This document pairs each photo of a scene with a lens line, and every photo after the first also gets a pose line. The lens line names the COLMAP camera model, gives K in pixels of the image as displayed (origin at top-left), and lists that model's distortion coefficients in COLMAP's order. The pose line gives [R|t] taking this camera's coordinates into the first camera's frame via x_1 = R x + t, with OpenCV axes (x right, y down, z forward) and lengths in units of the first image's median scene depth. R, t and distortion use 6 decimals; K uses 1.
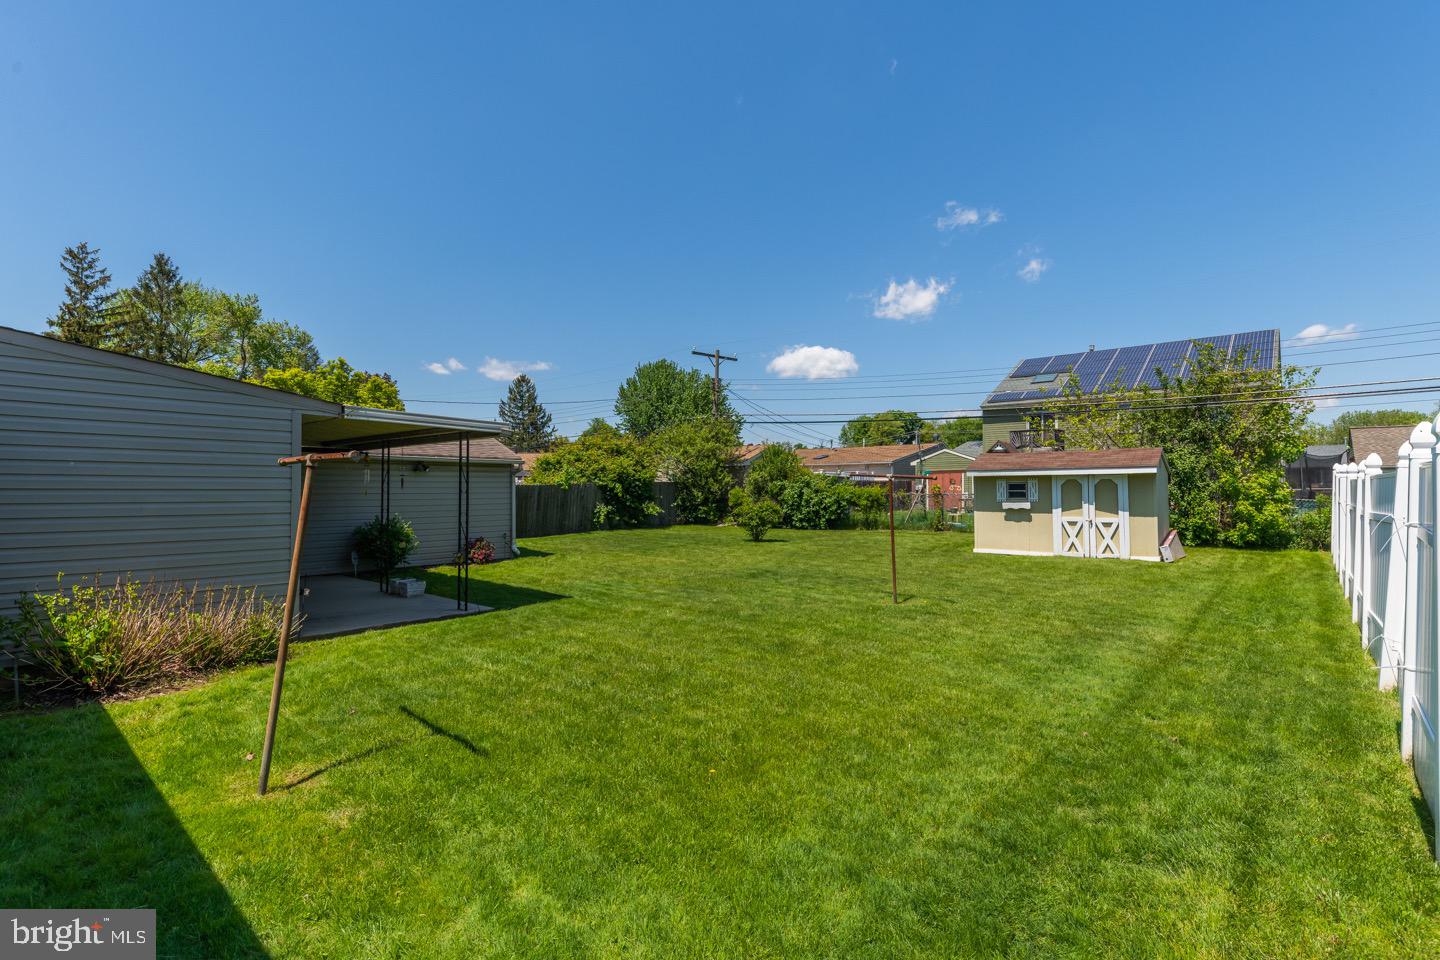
lens RADIAL K [[665.8, 0, 719.5], [0, 665.8, 484.3], [0, 0, 1]] dist [-0.000401, 0.000009]
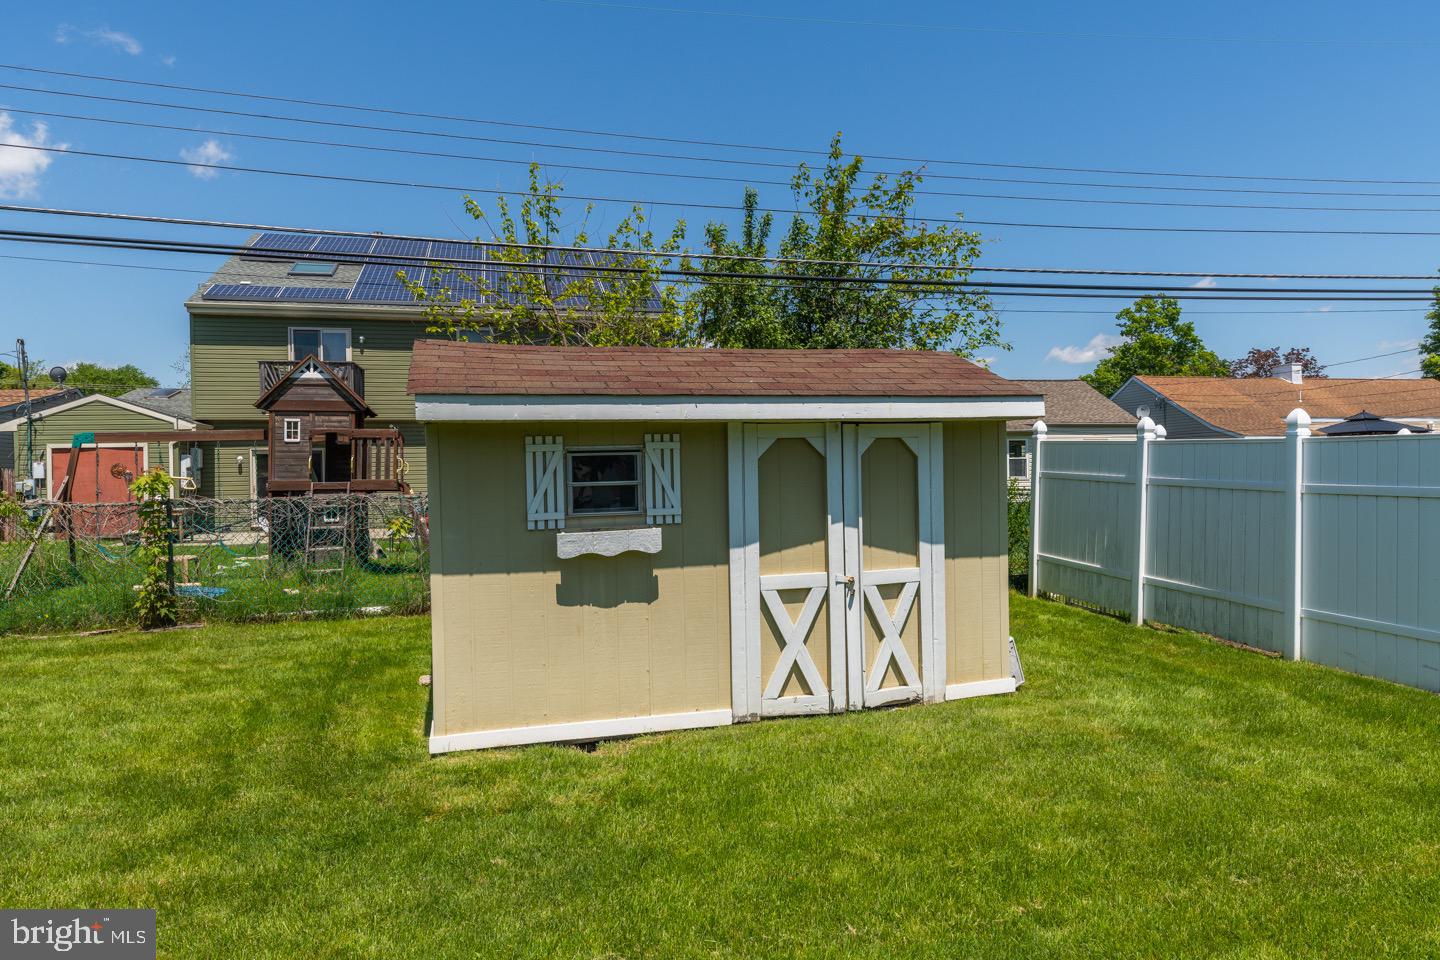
lens RADIAL K [[941.5, 0, 722.1], [0, 941.5, 477.8], [0, 0, 1]] dist [0.005556, 0.001794]
pose [[0.585496, -0.014281, 0.810550, 0.192242], [0.012367, 0.999886, 0.008684, 0.005729], [-0.810581, 0.004940, 0.585606, 0.785992]]
